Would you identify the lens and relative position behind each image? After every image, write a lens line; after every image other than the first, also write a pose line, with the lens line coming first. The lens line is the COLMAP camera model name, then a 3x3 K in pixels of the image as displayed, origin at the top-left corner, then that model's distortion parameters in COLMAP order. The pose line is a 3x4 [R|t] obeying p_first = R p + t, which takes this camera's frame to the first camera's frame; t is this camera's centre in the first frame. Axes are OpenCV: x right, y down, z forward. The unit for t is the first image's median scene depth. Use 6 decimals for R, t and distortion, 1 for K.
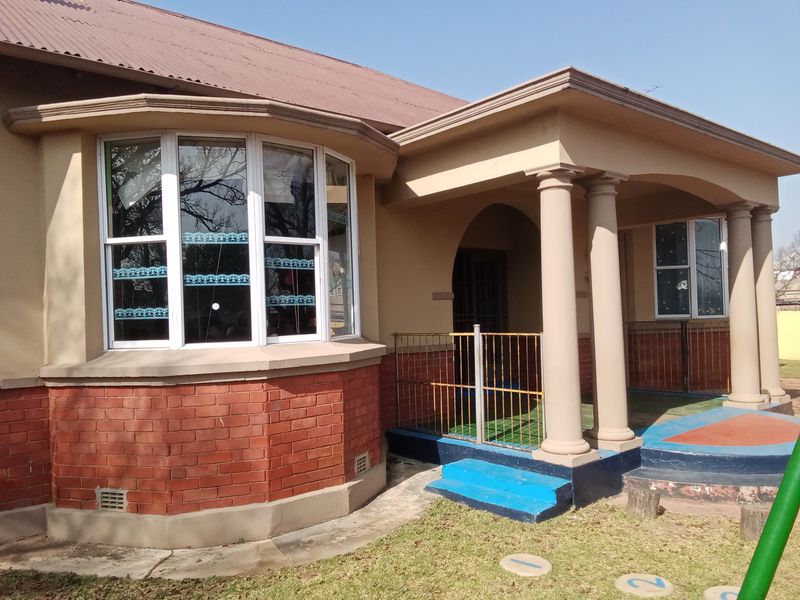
lens RADIAL K [[616.3, 0, 400.0], [0, 616.3, 300.0], [0, 0, 1]] dist [0.068158, -0.103842]
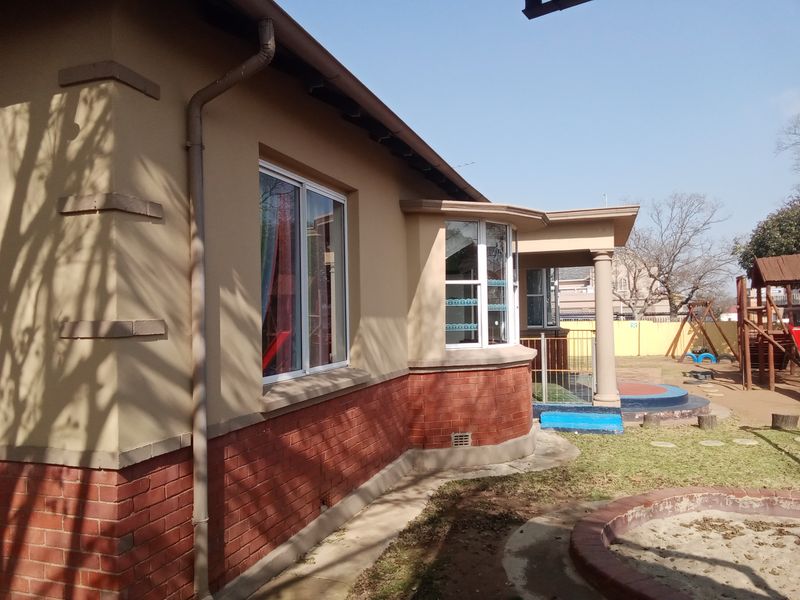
lens RADIAL K [[616.3, 0, 400.0], [0, 616.3, 300.0], [0, 0, 1]] dist [0.068158, -0.103842]
pose [[0.850372, 0.025301, 0.525574, -1.452831], [-0.019772, 0.999674, -0.016132, -0.020828], [-0.525811, 0.003327, 0.850595, -0.309397]]
